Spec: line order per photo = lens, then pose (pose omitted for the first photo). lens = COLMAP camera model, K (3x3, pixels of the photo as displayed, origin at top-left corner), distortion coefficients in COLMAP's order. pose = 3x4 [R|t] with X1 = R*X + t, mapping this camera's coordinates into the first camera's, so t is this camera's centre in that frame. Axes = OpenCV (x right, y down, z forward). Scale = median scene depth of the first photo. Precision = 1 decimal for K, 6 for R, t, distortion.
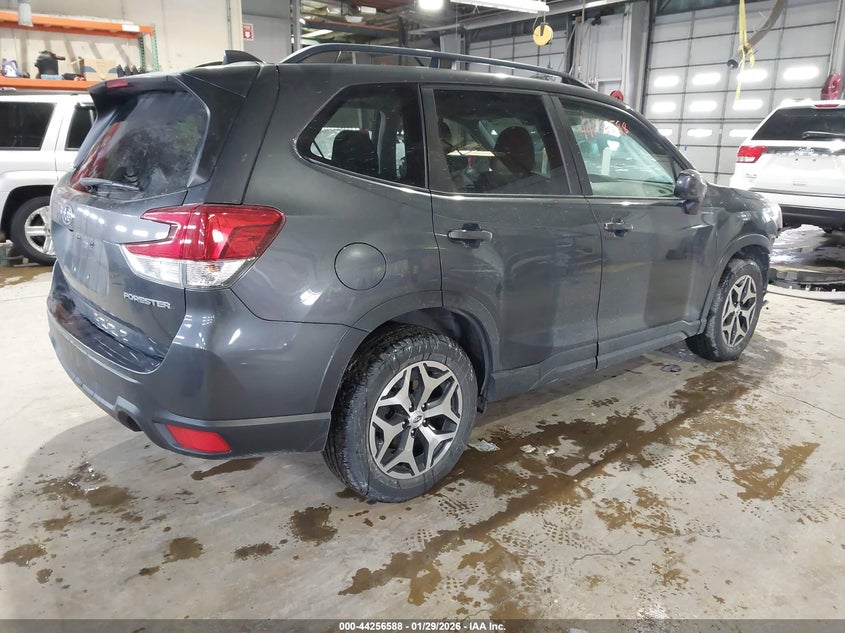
lens RADIAL K [[667.4, 0, 422.0], [0, 667.4, 297.0], [0, 0, 1]] dist [0.009116, 0.004991]
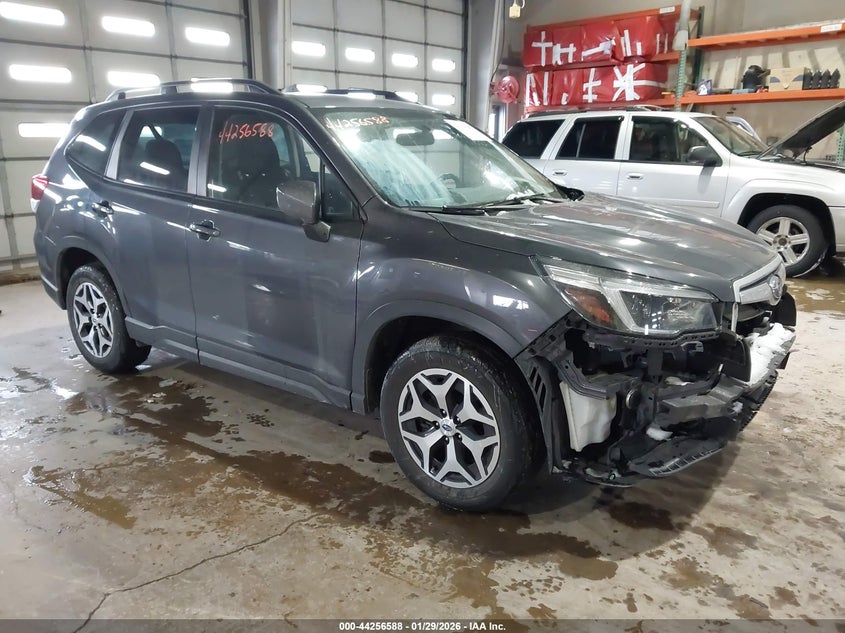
lens RADIAL K [[647.0, 0, 422.5], [0, 647.0, 316.5], [0, 0, 1]] dist [-0.005240, -0.000841]
pose [[0.240723, 0.251133, -0.937542, 1.106776], [-0.233258, 0.952606, 0.195277, -0.210542], [0.942148, 0.171682, 0.287893, 0.882022]]
